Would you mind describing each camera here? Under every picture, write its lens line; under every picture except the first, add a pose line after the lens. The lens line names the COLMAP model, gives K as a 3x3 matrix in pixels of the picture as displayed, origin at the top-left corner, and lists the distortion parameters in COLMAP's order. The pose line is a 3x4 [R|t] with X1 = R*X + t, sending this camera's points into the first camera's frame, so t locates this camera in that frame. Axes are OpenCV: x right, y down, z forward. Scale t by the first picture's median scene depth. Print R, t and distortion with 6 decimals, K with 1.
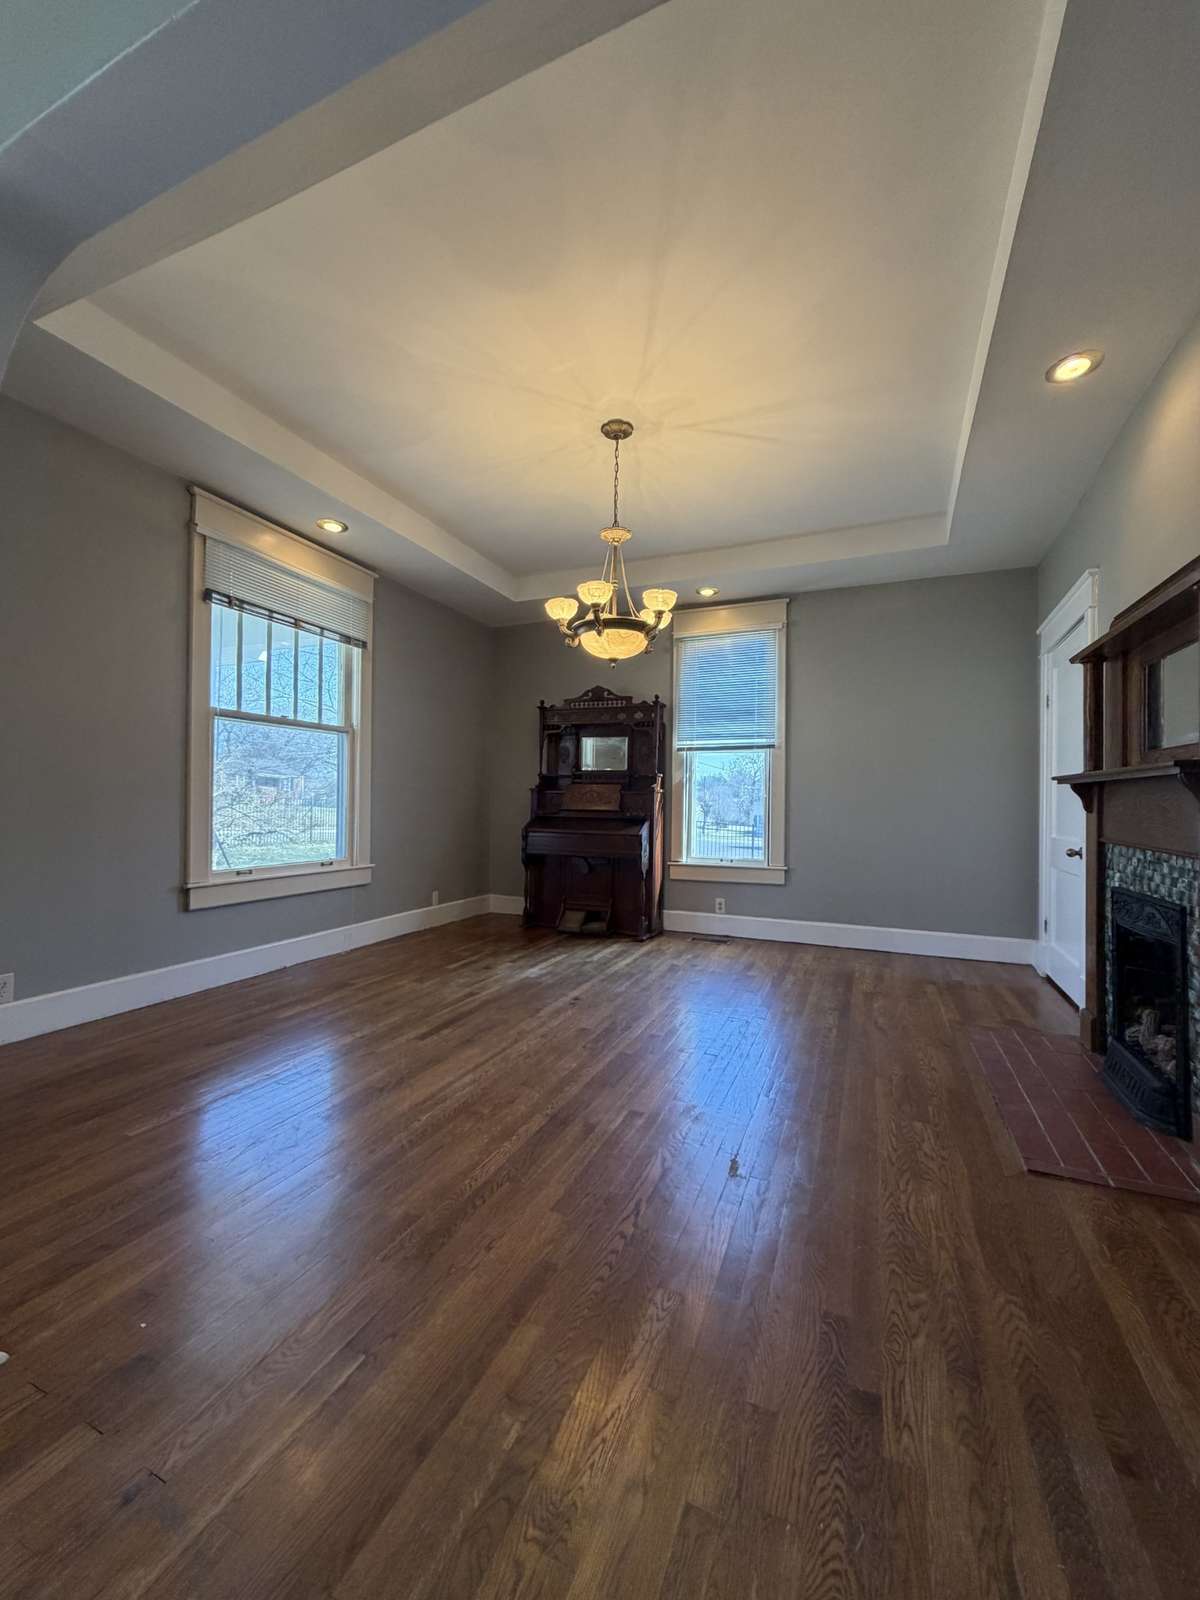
lens RADIAL K [[630.3, 0, 600.0], [0, 630.3, 800.0], [0, 0, 1]] dist [-0.000666, -0.000082]
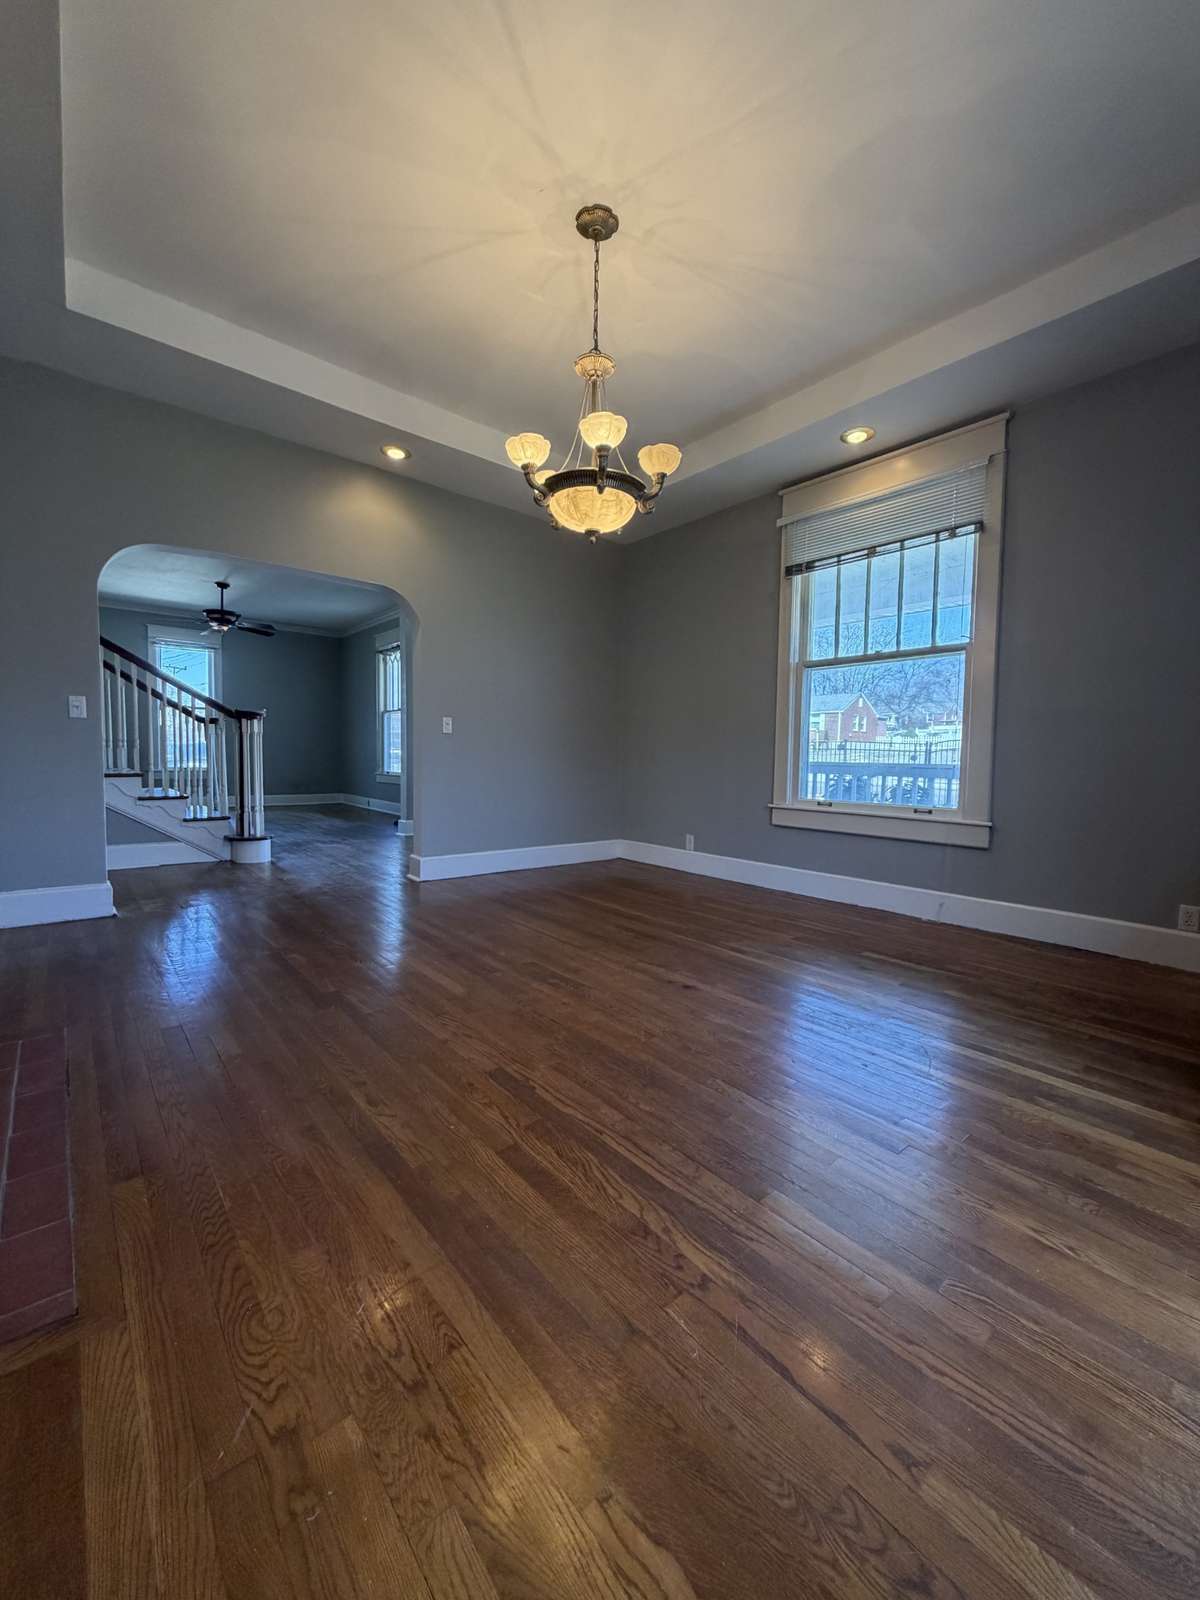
lens RADIAL K [[630.3, 0, 600.0], [0, 630.3, 800.0], [0, 0, 1]] dist [-0.000666, -0.000082]
pose [[-0.440779, 0.038262, -0.896800, 0.606980], [-0.017324, 0.998542, 0.051118, 0.057604], [0.897448, 0.038068, -0.439474, 1.128165]]
